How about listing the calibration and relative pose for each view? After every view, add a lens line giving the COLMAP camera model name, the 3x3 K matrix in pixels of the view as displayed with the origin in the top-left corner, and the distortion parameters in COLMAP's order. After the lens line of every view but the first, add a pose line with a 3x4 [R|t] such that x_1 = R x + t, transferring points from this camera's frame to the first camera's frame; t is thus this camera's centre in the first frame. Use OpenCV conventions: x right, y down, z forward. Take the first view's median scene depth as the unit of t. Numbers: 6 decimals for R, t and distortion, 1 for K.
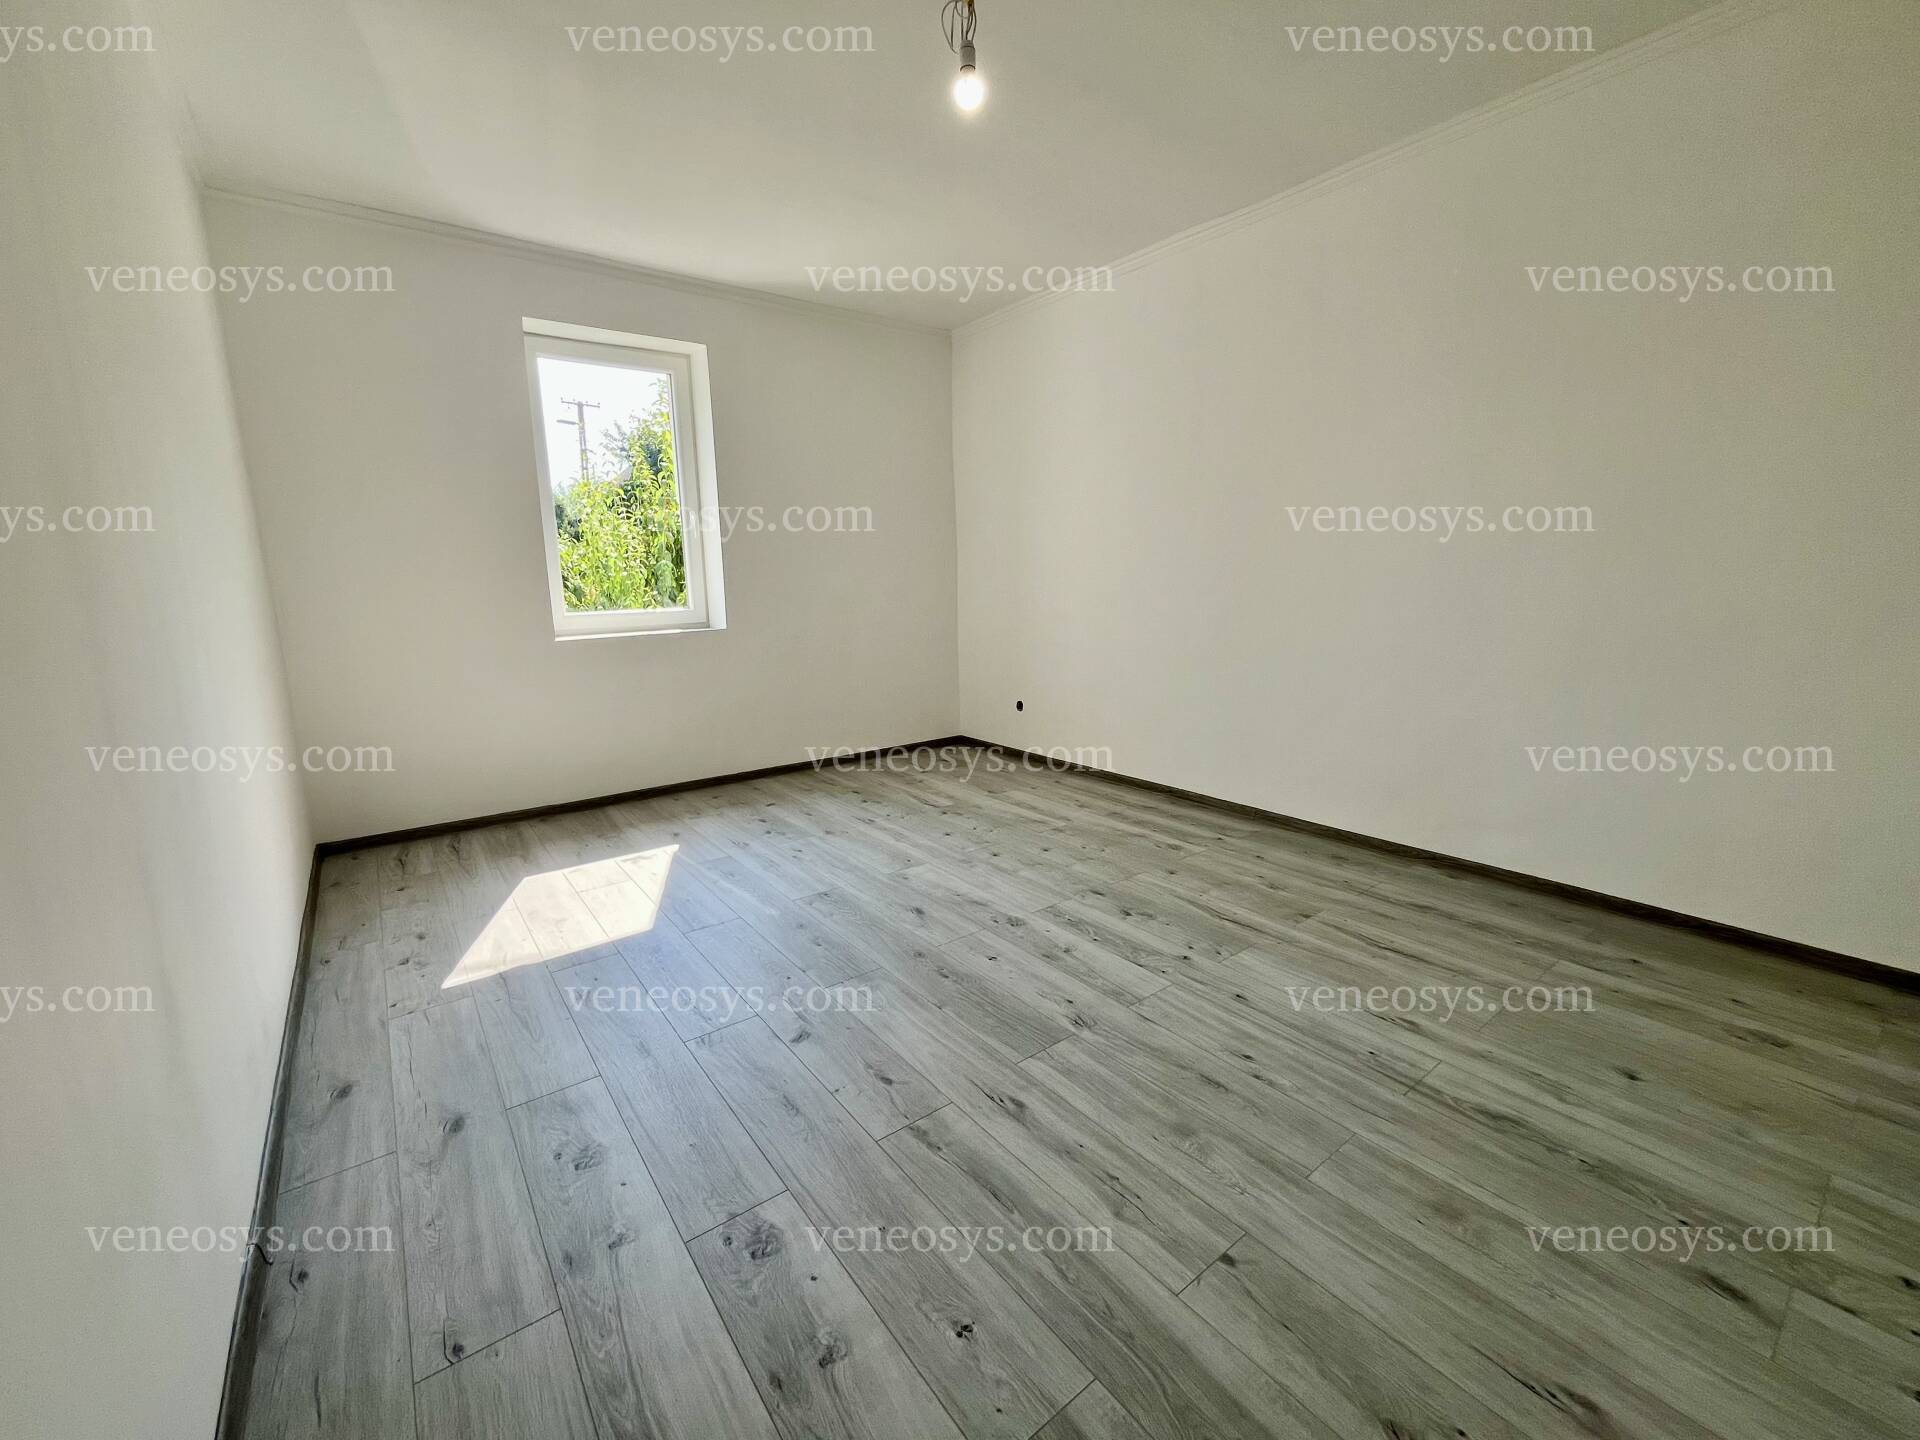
lens RADIAL K [[778.1, 0, 958.7], [0, 778.1, 726.7], [0, 0, 1]] dist [-0.007859, 0.001785]
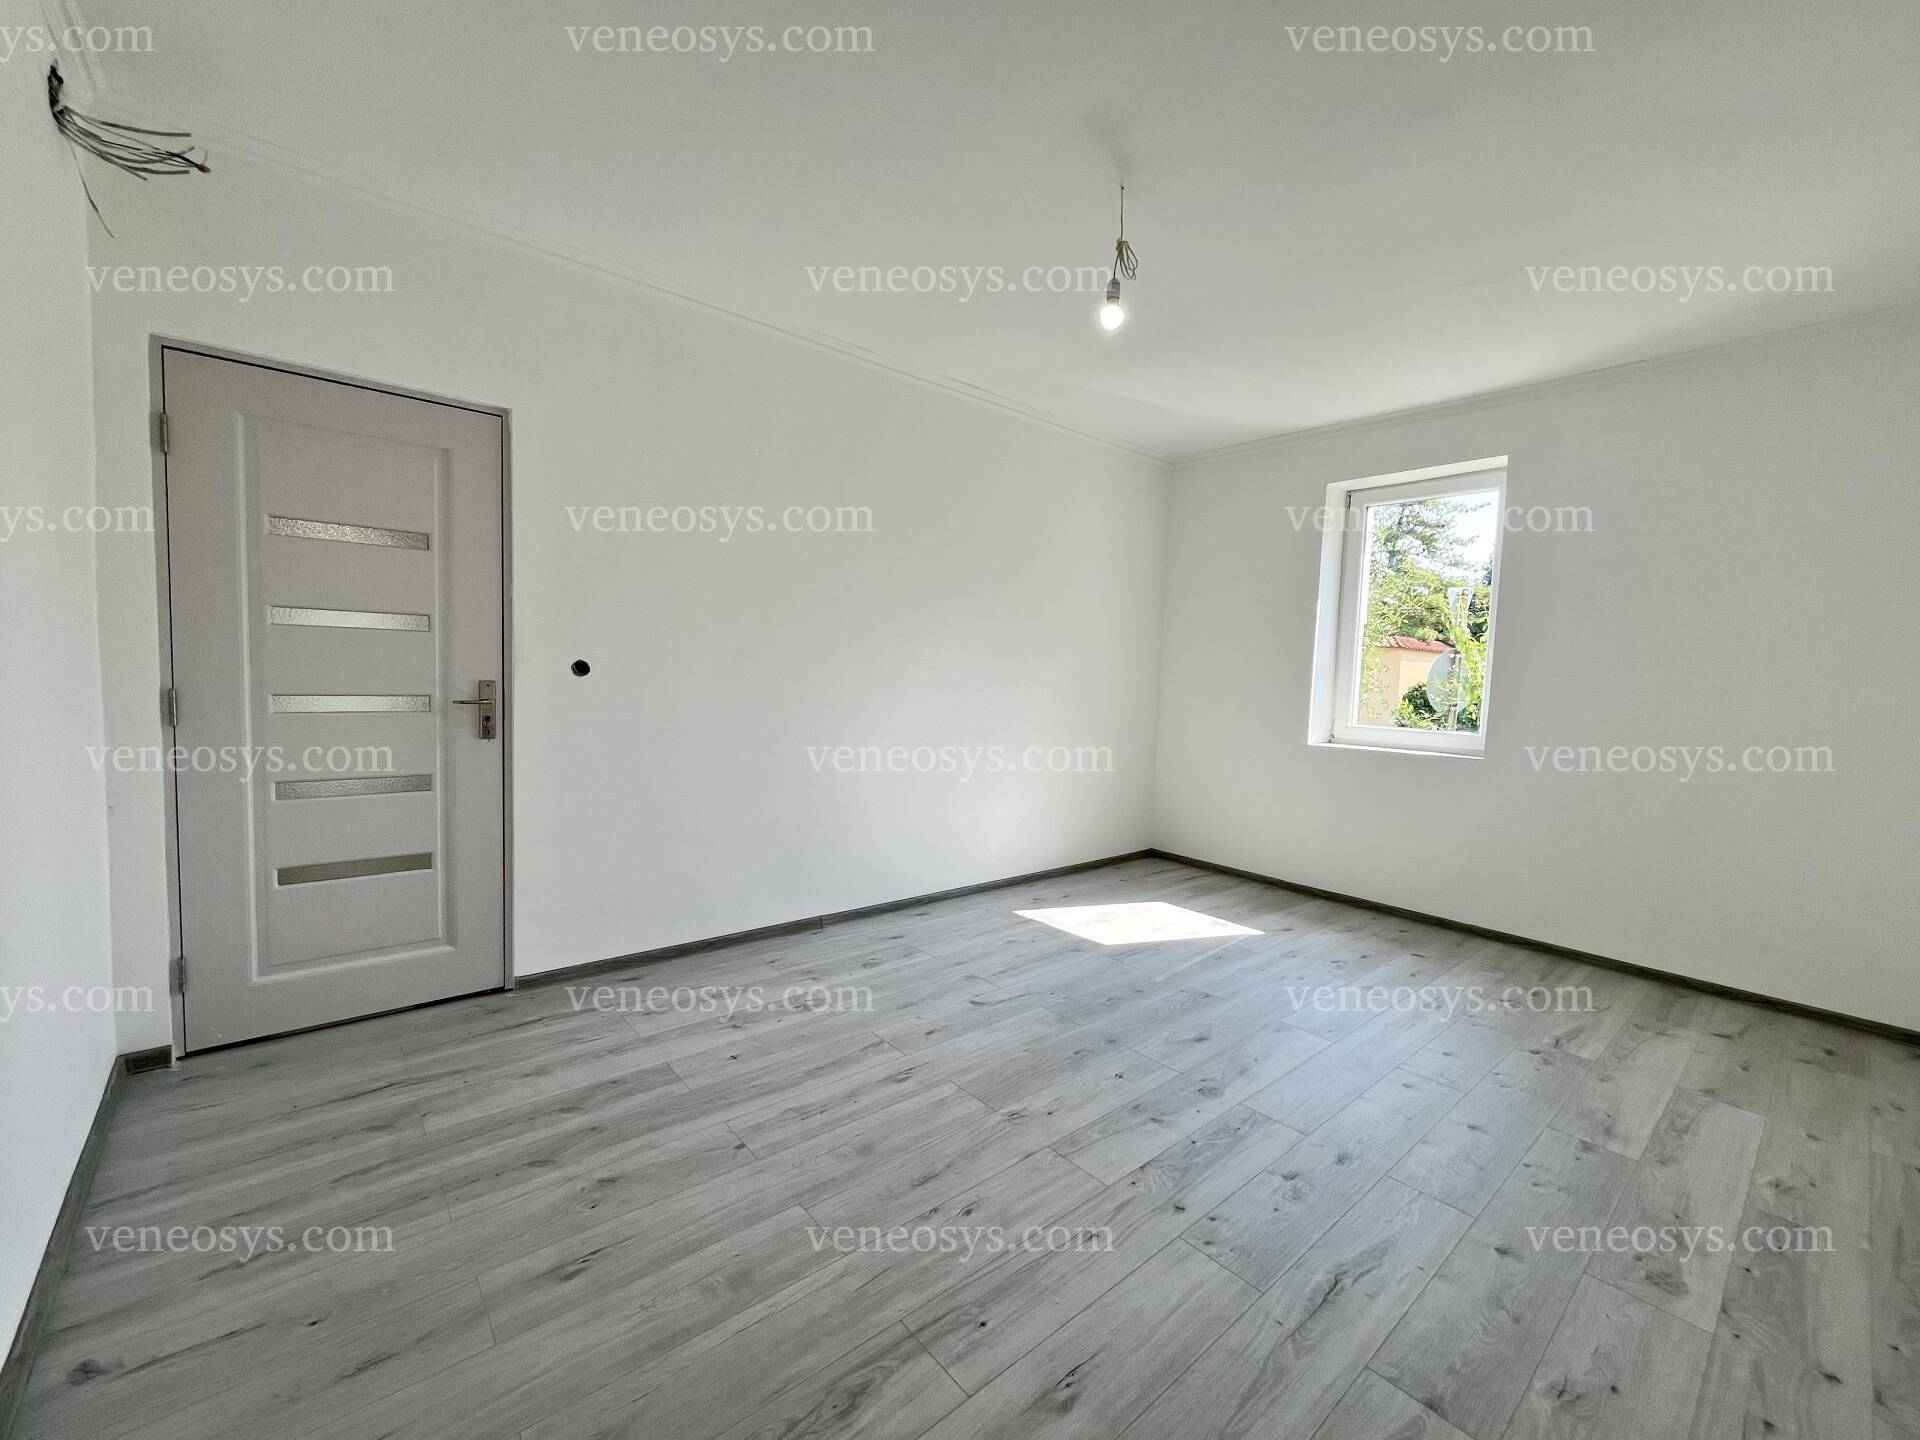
lens RADIAL K [[778.1, 0, 950.8], [0, 778.1, 725.2], [0, 0, 1]] dist [-0.007859, 0.001785]
pose [[0.048007, 0.092066, -0.994595, 0.861679], [-0.230106, 0.969980, 0.078681, -0.148404], [0.971981, 0.225085, 0.067751, 0.539340]]
